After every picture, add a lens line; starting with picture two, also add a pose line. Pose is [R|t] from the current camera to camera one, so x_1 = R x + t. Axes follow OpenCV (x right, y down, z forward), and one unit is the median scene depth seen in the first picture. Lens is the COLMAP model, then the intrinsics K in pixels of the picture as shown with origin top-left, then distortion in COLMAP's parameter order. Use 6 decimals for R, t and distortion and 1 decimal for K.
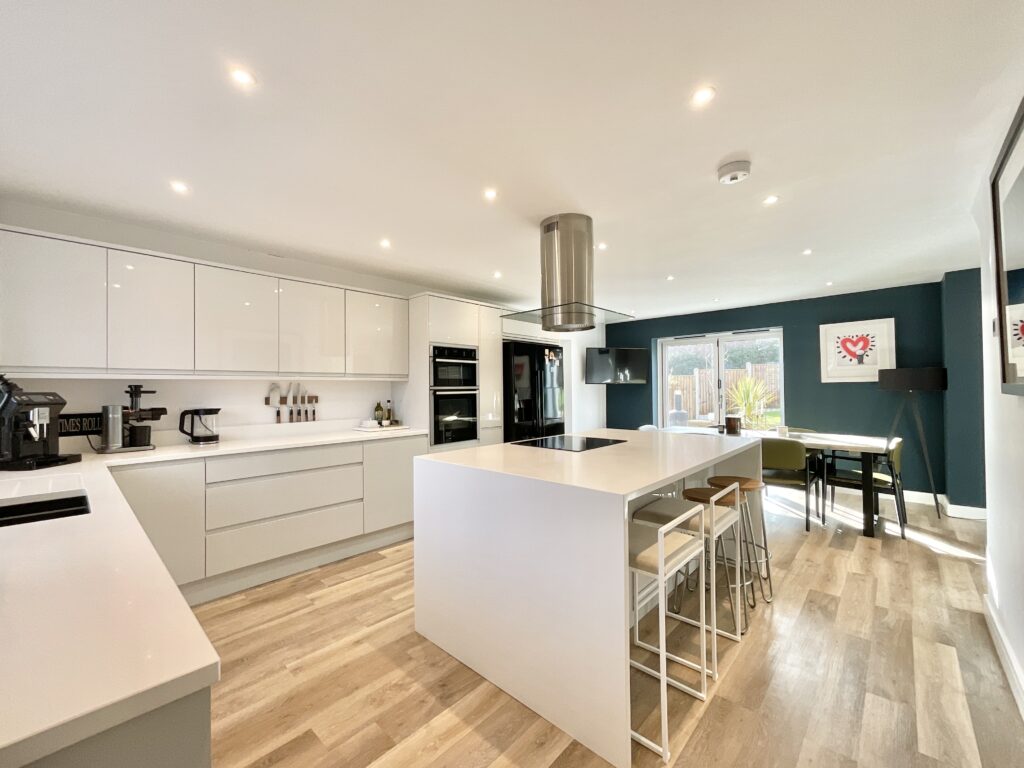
lens RADIAL K [[414.4, 0, 510.7], [0, 414.4, 384.5], [0, 0, 1]] dist [-0.000767, -0.000373]
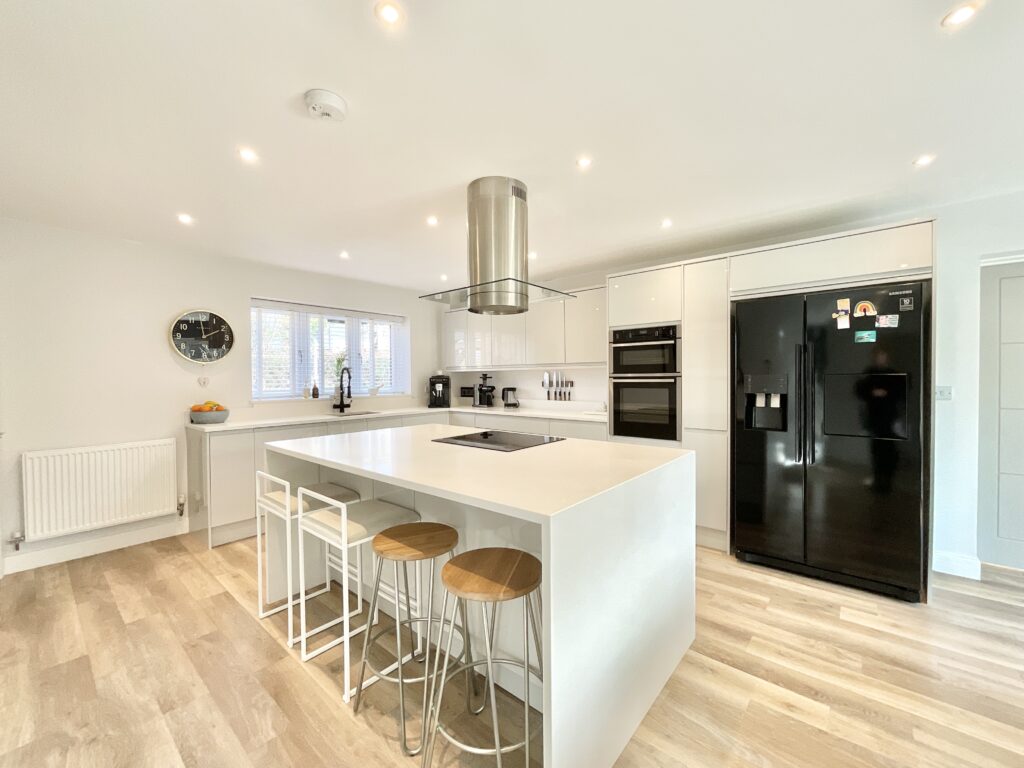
lens RADIAL K [[411.9, 0, 509.3], [0, 411.9, 379.3], [0, 0, 1]] dist [-0.000004, -0.000017]
pose [[0.044024, 0.014543, -0.998925, 0.743254], [0.018602, 0.999709, 0.015374, -0.001331], [0.998857, -0.019258, 0.043740, 0.713985]]
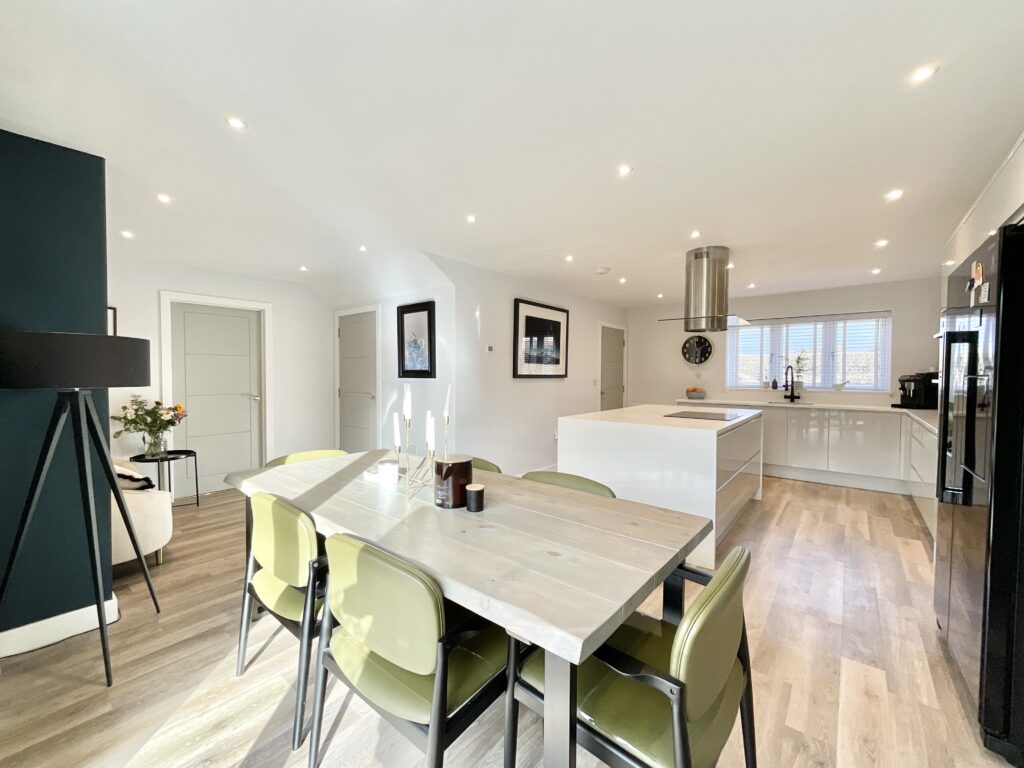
lens RADIAL K [[414.4, 0, 510.7], [0, 414.4, 384.5], [0, 0, 1]] dist [-0.000767, -0.000373]
pose [[-0.998116, 0.008218, -0.060797, 0.622541], [0.007111, 0.999805, 0.018408, 0.006543], [0.060937, 0.017941, -0.997980, 1.678255]]
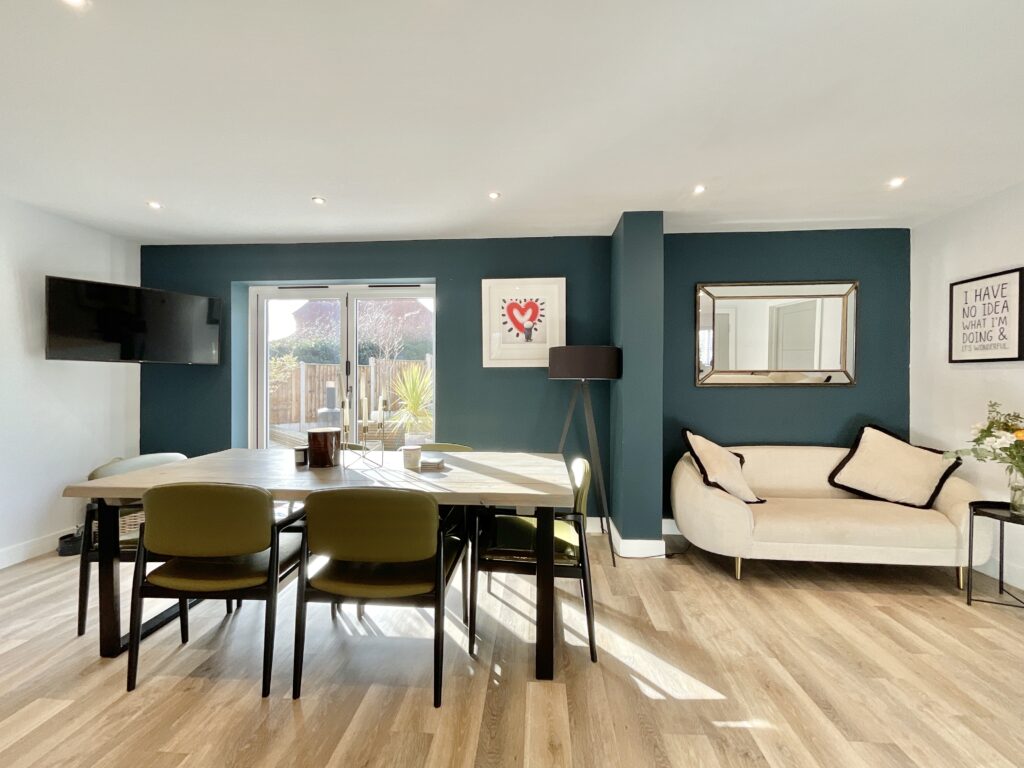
lens RADIAL K [[414.4, 0, 510.7], [0, 414.4, 384.5], [0, 0, 1]] dist [-0.000767, -0.000373]
pose [[0.776683, 0.008128, 0.629840, 0.495747], [-0.016511, 0.999836, 0.007458, 0.023346], [-0.629676, -0.016192, 0.776689, 0.615420]]
